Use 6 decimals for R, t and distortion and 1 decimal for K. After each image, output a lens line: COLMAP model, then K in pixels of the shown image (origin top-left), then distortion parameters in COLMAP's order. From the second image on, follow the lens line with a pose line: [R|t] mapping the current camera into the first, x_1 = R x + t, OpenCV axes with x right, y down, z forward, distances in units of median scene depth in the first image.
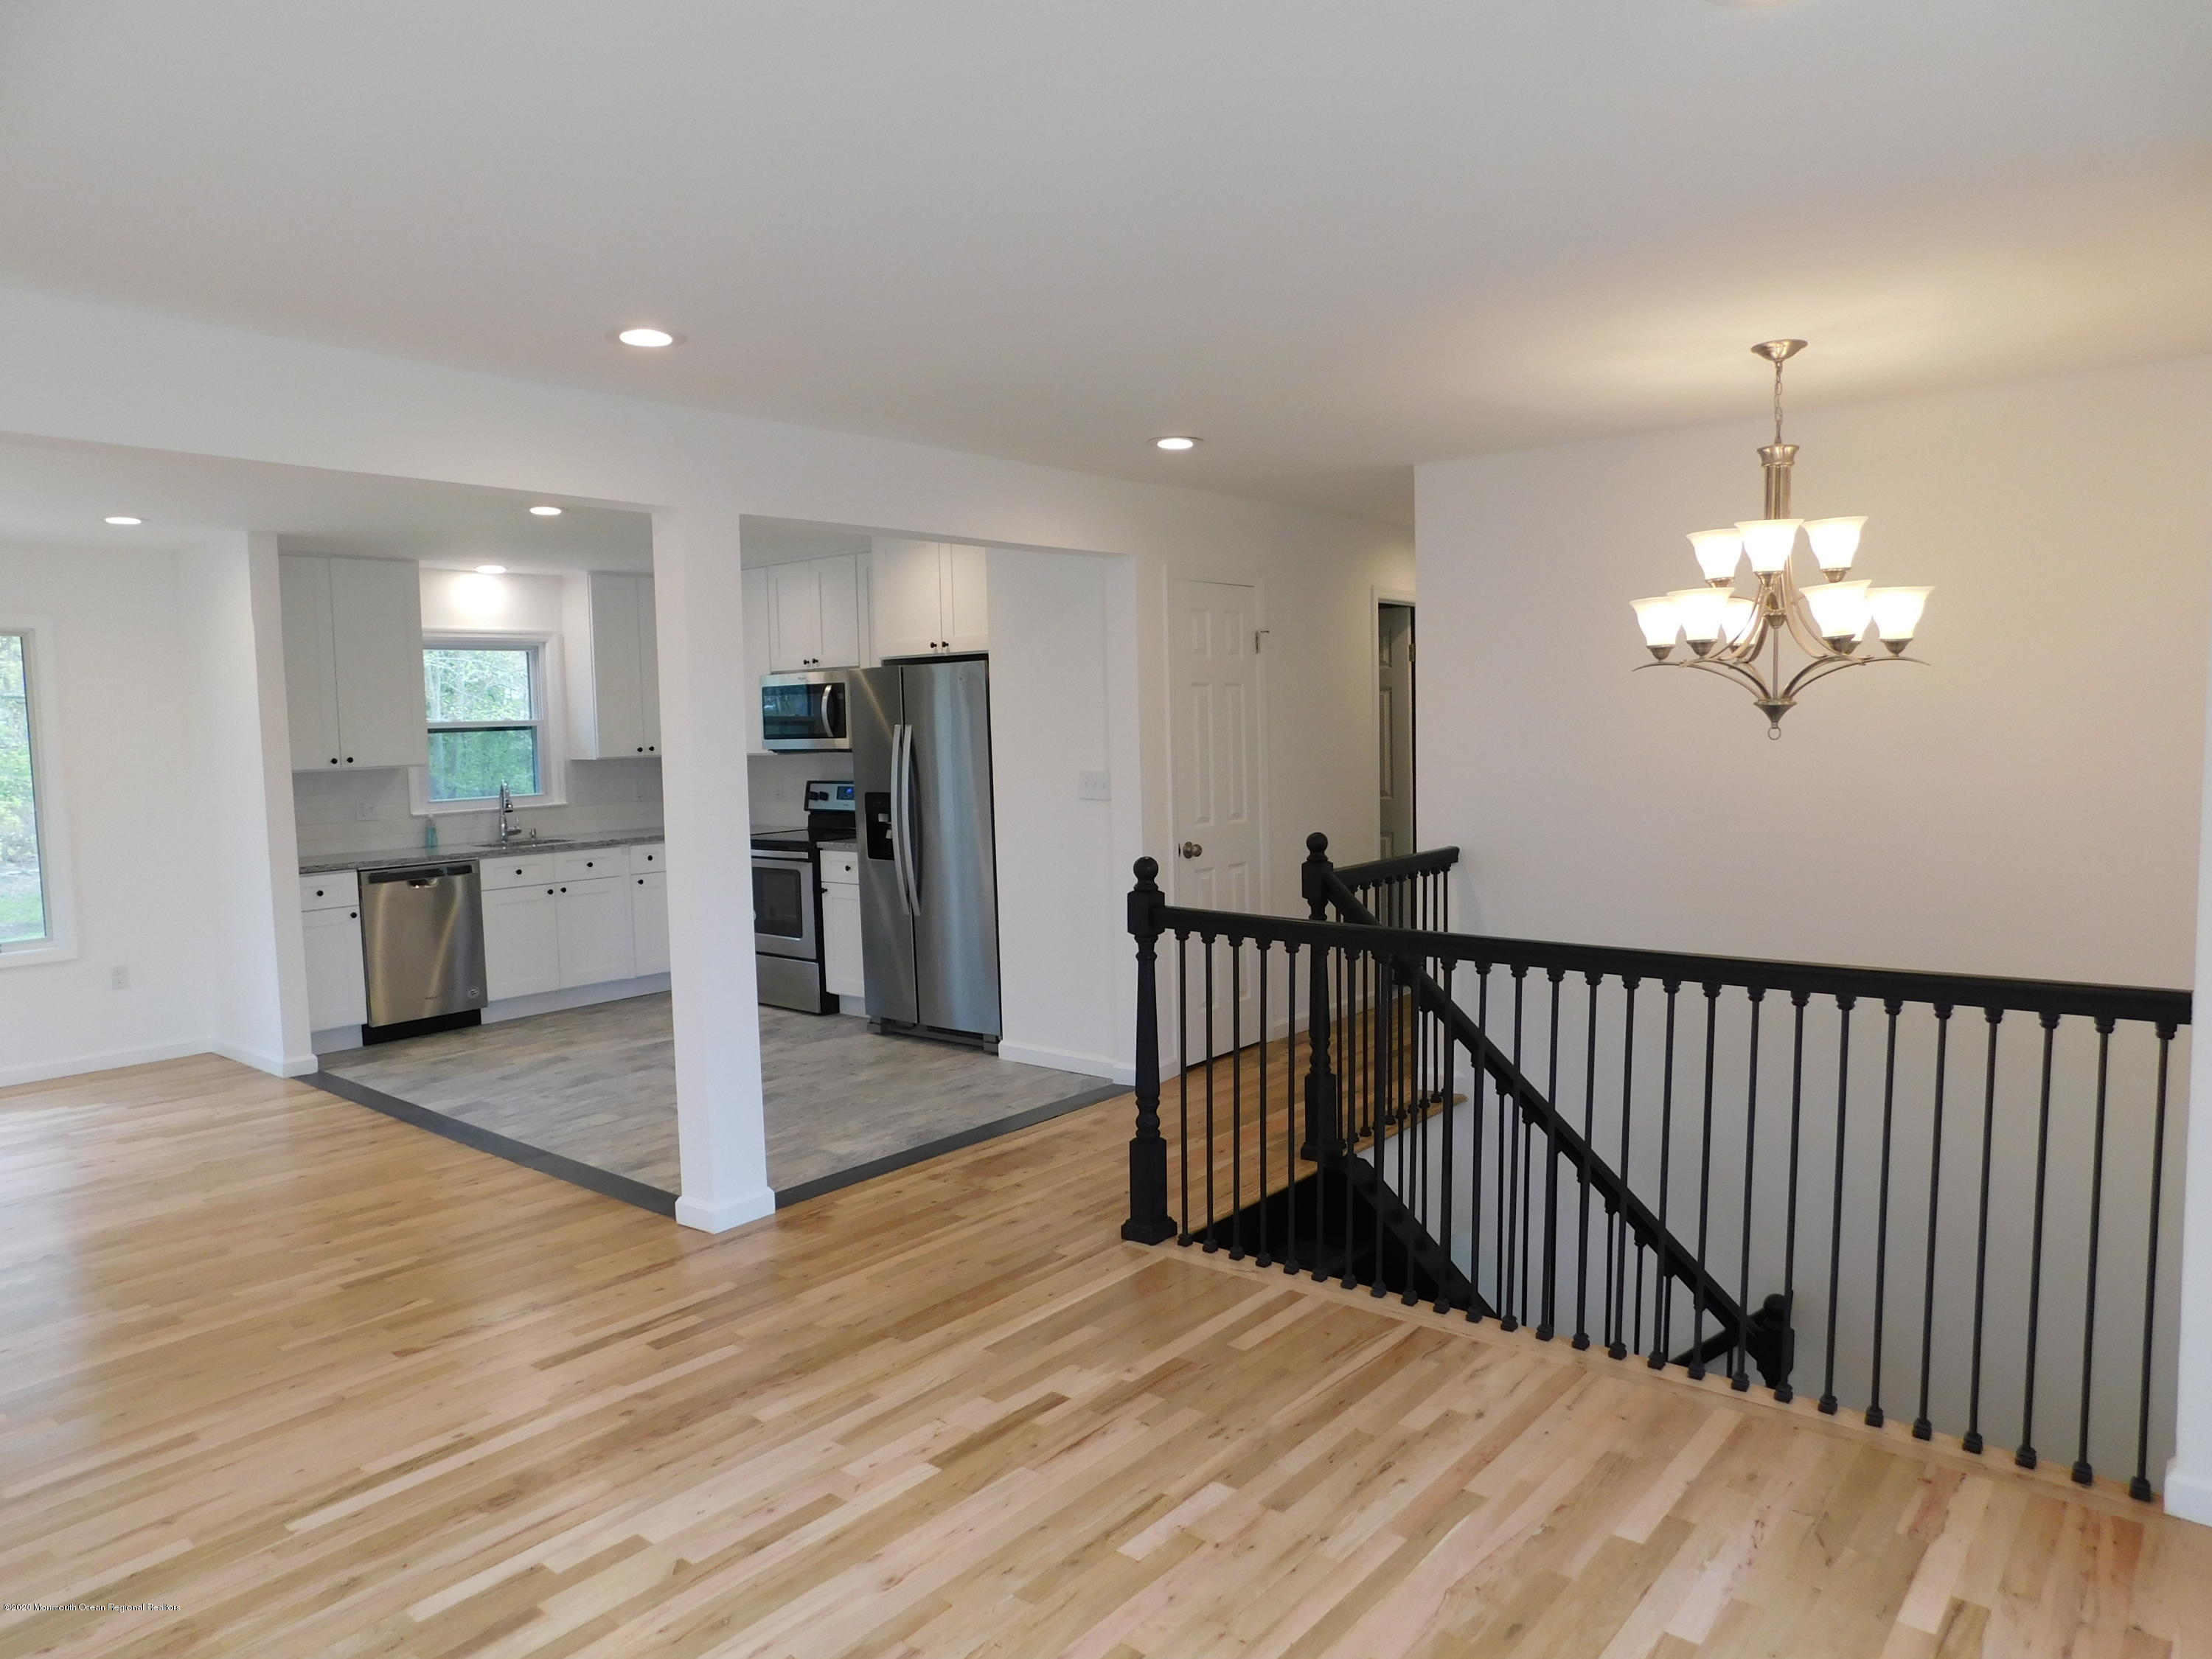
lens RADIAL K [[1463.5, 0, 1101.6], [0, 1463.5, 822.6], [0, 0, 1]] dist [-0.067243, 0.053196]
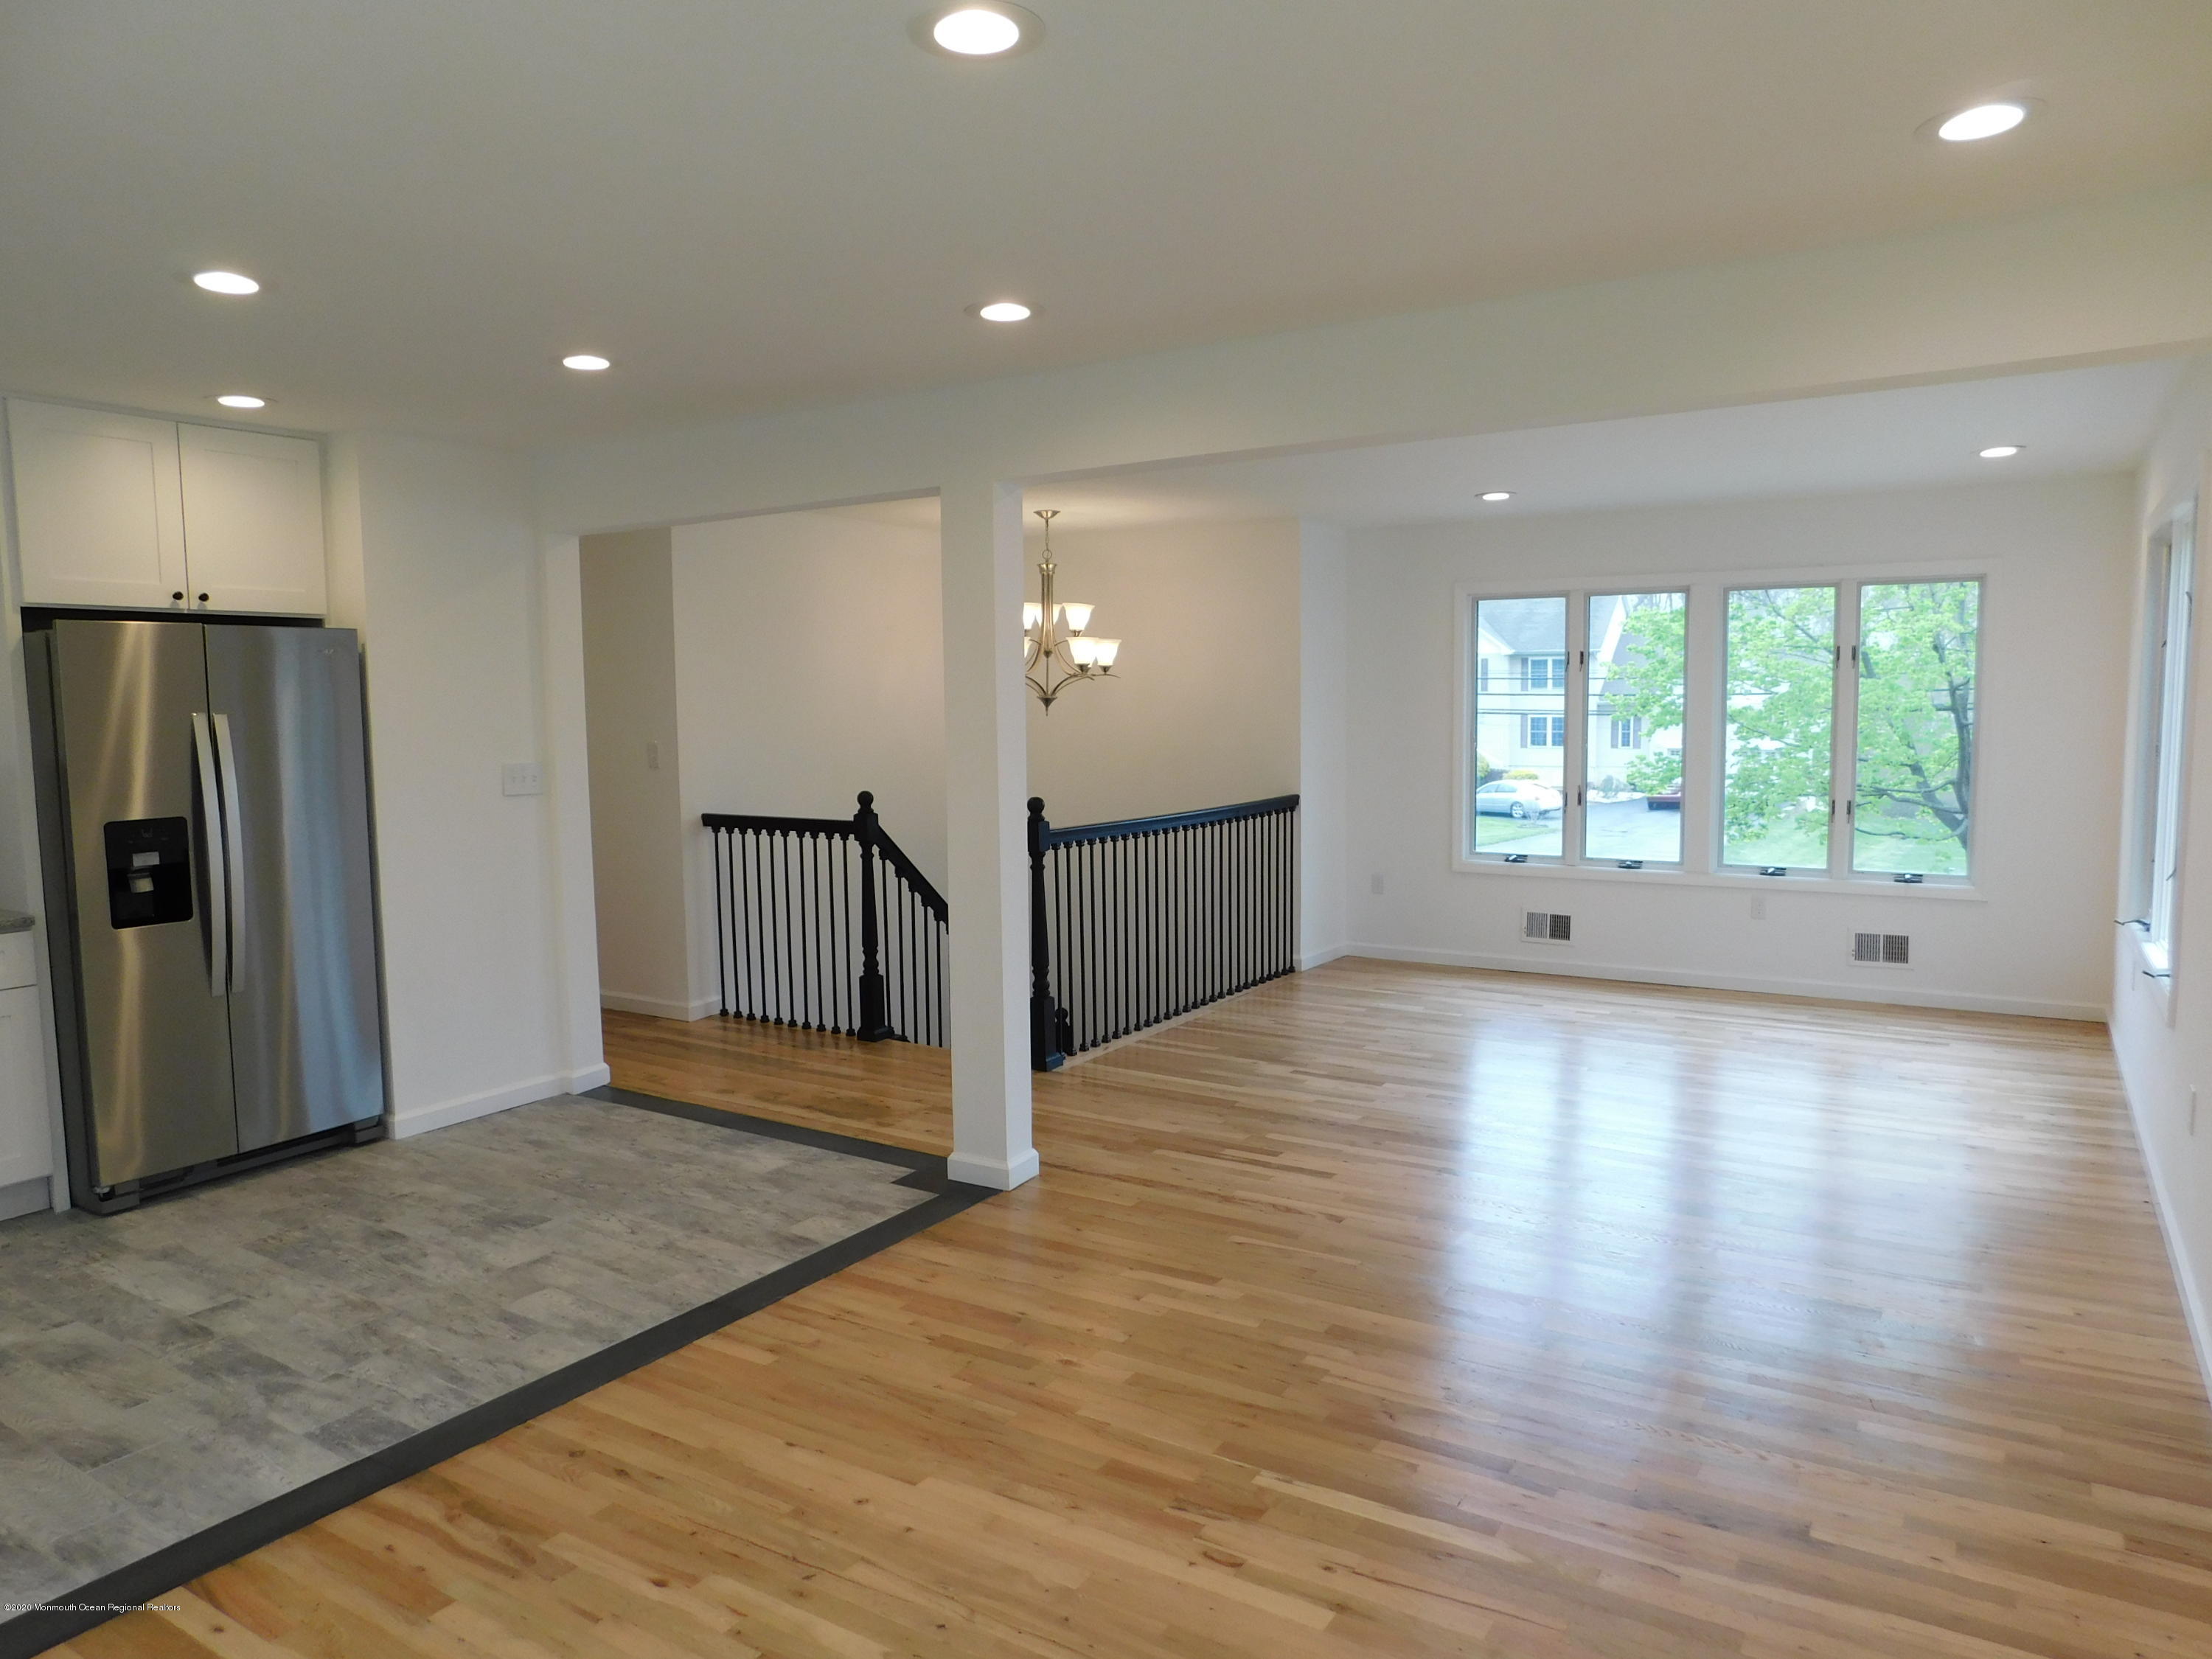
lens RADIAL K [[1463.5, 0, 1105.7], [0, 1463.5, 826.8], [0, 0, 1]] dist [-0.067243, 0.053196]
pose [[-0.128931, -0.062703, 0.989669, -1.000306], [0.086248, 0.993508, 0.074182, -0.033663], [-0.987896, 0.094921, -0.122686, 0.805318]]
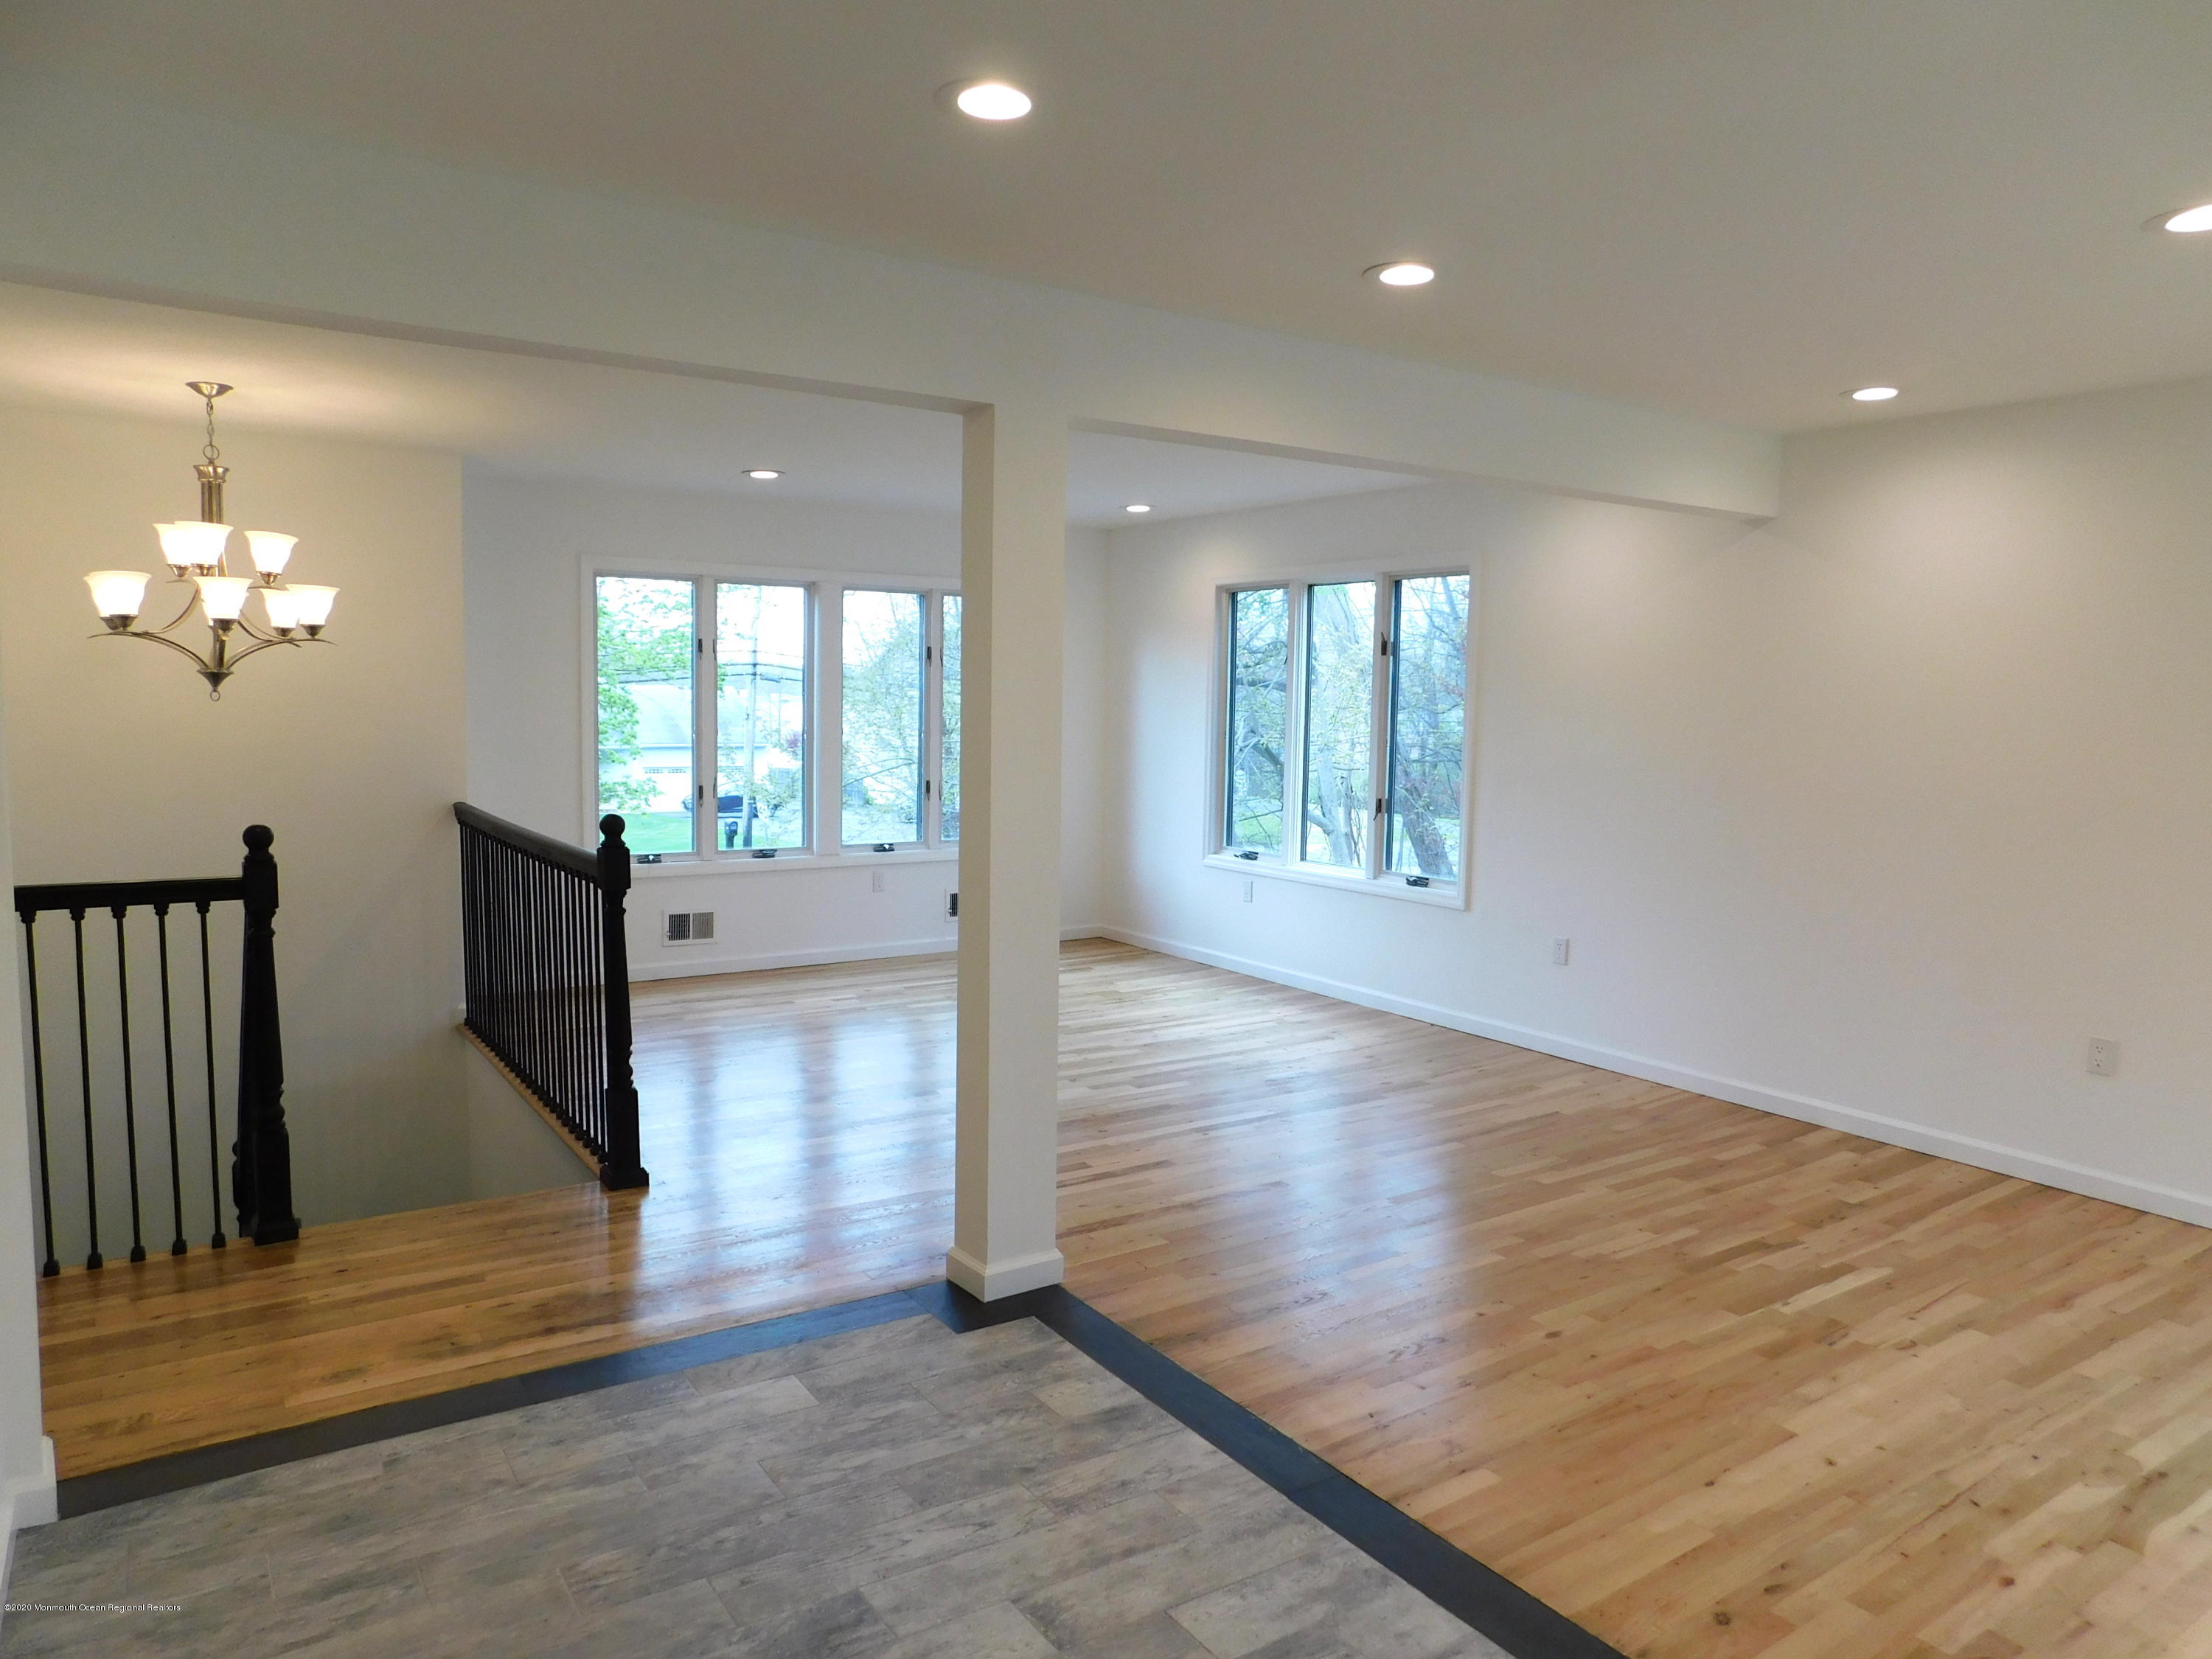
lens RADIAL K [[1463.5, 0, 1100.8], [0, 1463.5, 823.9], [0, 0, 1]] dist [-0.067243, 0.053196]
pose [[-0.961164, -0.020731, 0.275199, -0.418224], [0.022161, 0.988157, 0.151840, -0.083695], [-0.275087, 0.152041, -0.949321, 1.357715]]
